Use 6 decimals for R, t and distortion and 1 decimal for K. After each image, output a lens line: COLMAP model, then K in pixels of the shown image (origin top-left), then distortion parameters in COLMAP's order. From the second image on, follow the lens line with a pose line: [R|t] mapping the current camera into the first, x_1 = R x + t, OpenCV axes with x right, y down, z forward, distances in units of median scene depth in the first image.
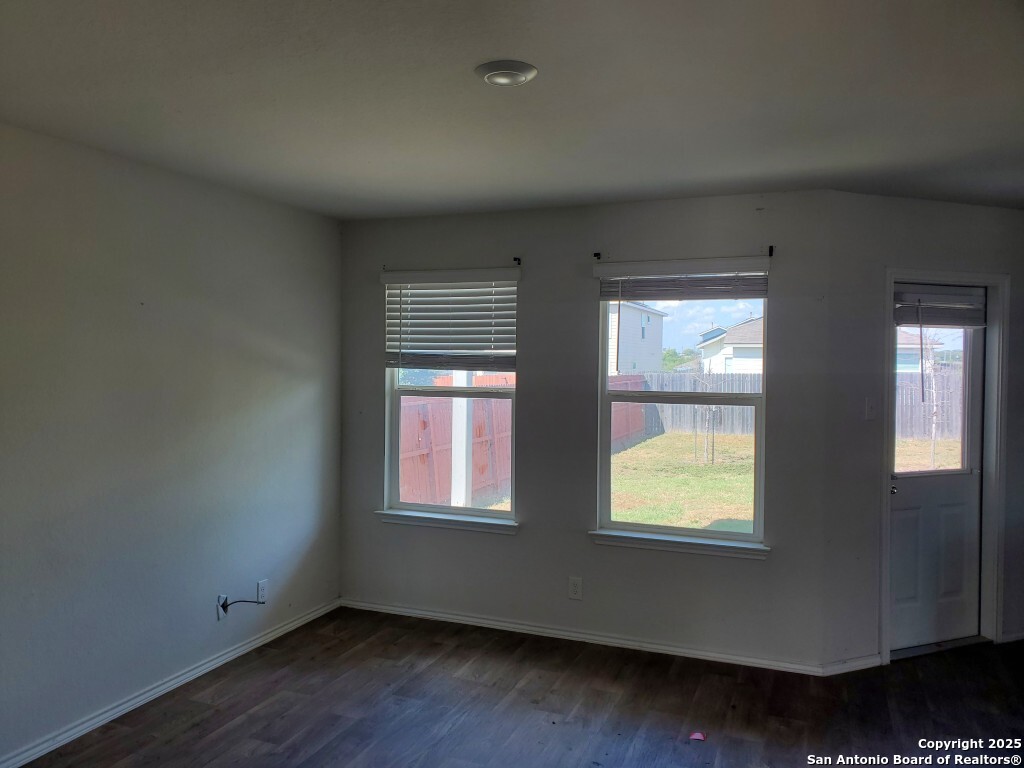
lens RADIAL K [[793.9, 0, 512.0], [0, 793.9, 384.0], [0, 0, 1]] dist [-0.003321, -0.003646]
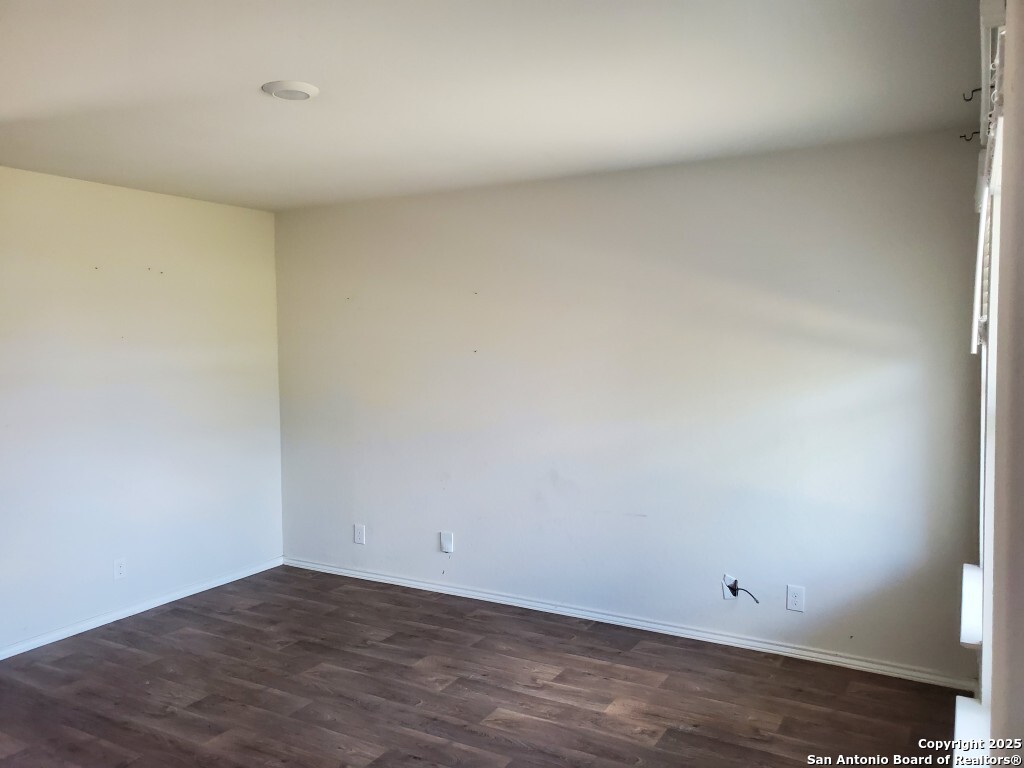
lens RADIAL K [[793.9, 0, 512.0], [0, 793.9, 384.0], [0, 0, 1]] dist [-0.003321, -0.003646]
pose [[-0.143711, 0.049374, -0.988387, 0.808773], [-0.023202, 0.998312, 0.053244, -0.021916], [0.989348, 0.030585, -0.142323, 1.104026]]
